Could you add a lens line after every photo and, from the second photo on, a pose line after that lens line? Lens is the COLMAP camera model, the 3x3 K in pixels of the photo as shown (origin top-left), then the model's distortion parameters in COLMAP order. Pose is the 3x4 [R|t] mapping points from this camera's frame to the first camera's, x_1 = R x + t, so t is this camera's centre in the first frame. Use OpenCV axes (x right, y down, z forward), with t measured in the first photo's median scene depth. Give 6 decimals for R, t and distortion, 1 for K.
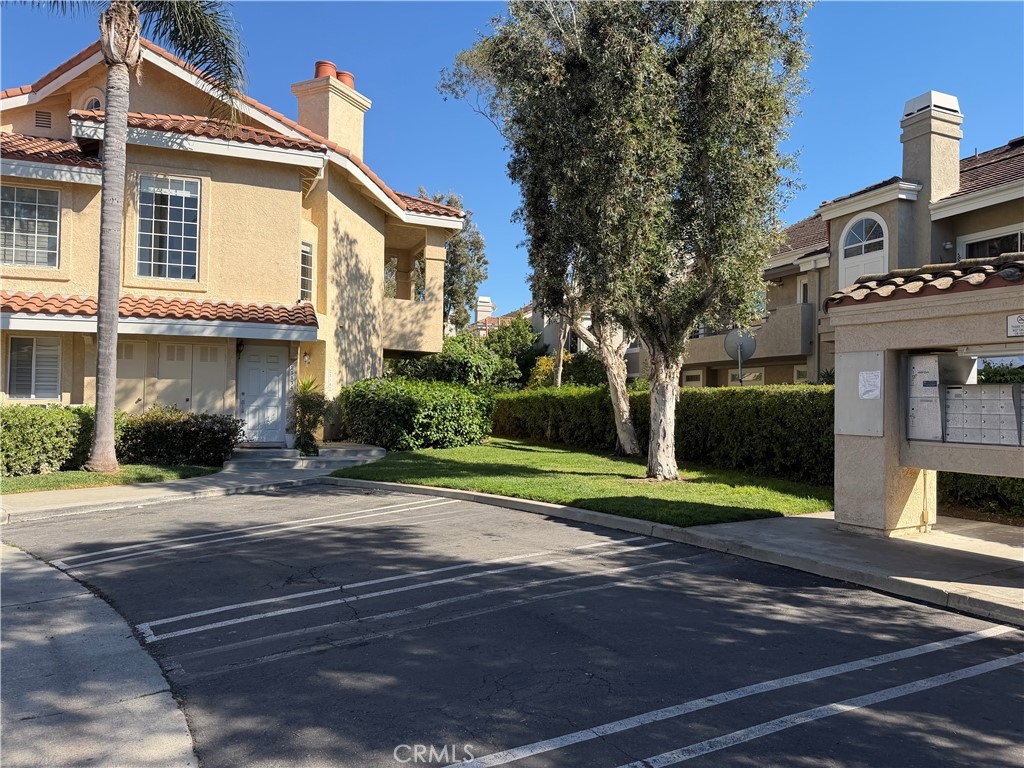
lens RADIAL K [[712.5, 0, 521.7], [0, 712.5, 387.3], [0, 0, 1]] dist [0.053407, -0.074251]
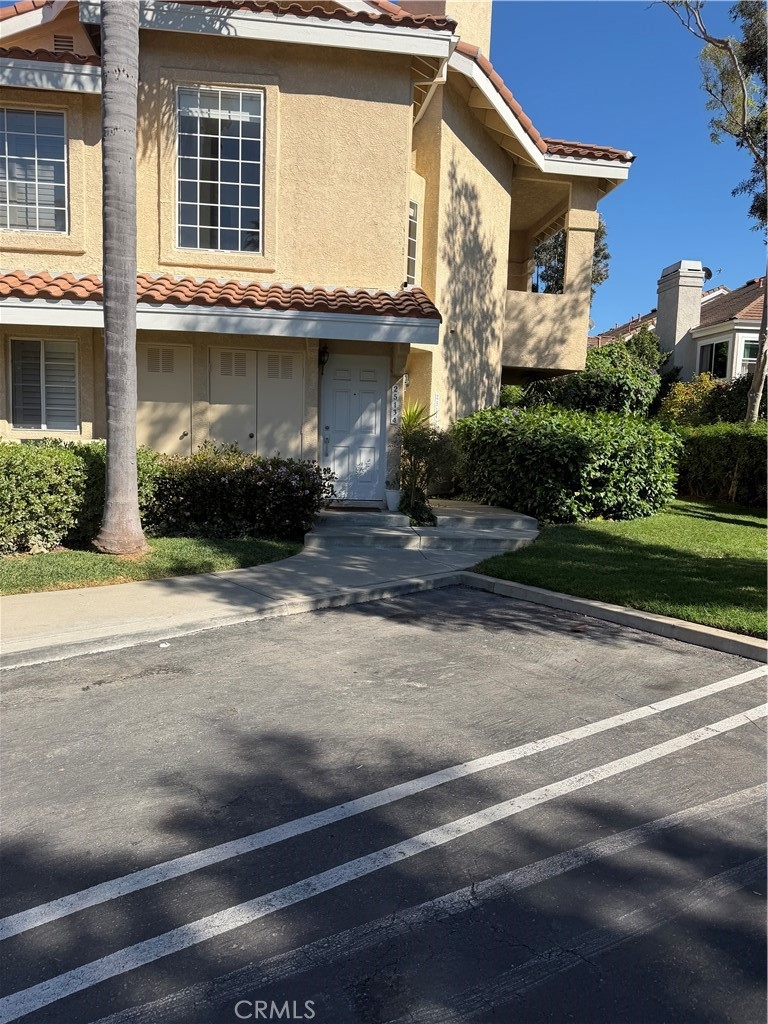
lens RADIAL K [[712.5, 0, 391.4], [0, 712.5, 512.9], [0, 0, 1]] dist [0.053407, -0.074251]
pose [[0.969904, 0.042355, -0.239775, -0.169102], [-0.012059, 0.991901, 0.126438, 0.003475], [0.243188, -0.119741, 0.962560, 0.369790]]
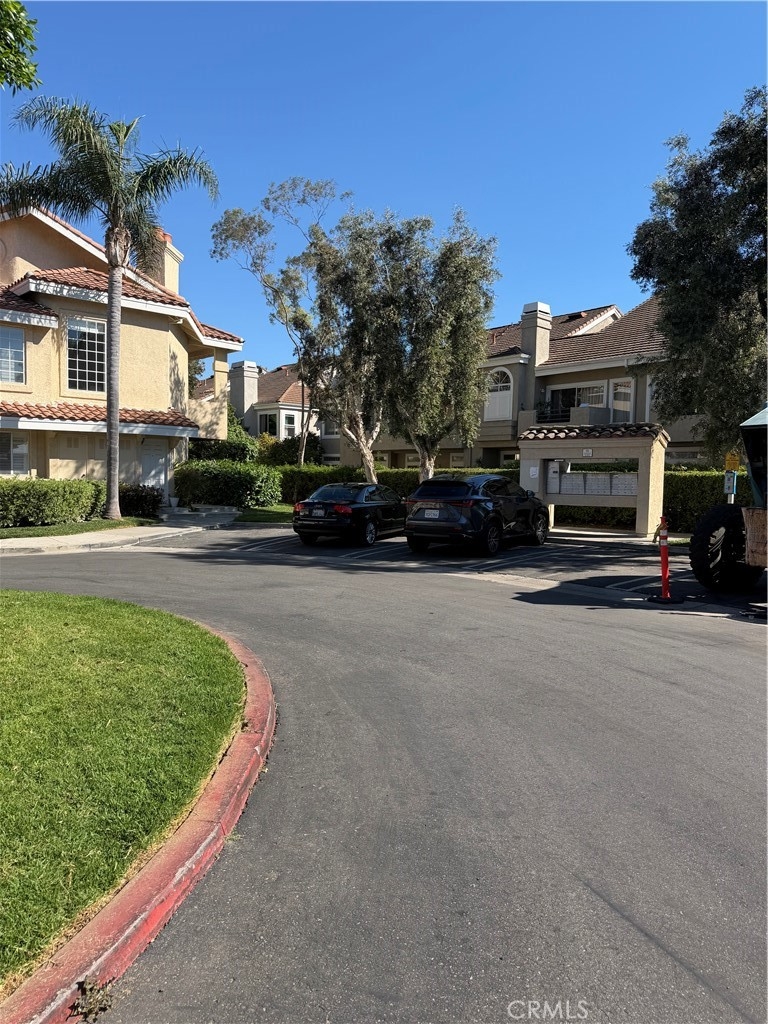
lens RADIAL K [[712.5, 0, 388.7], [0, 712.5, 520.9], [0, 0, 1]] dist [0.053407, -0.074251]
pose [[0.927511, -0.022835, 0.373096, -0.477332], [-0.010916, 0.996052, 0.088101, -0.025098], [-0.373635, -0.085787, 0.923600, -0.587070]]
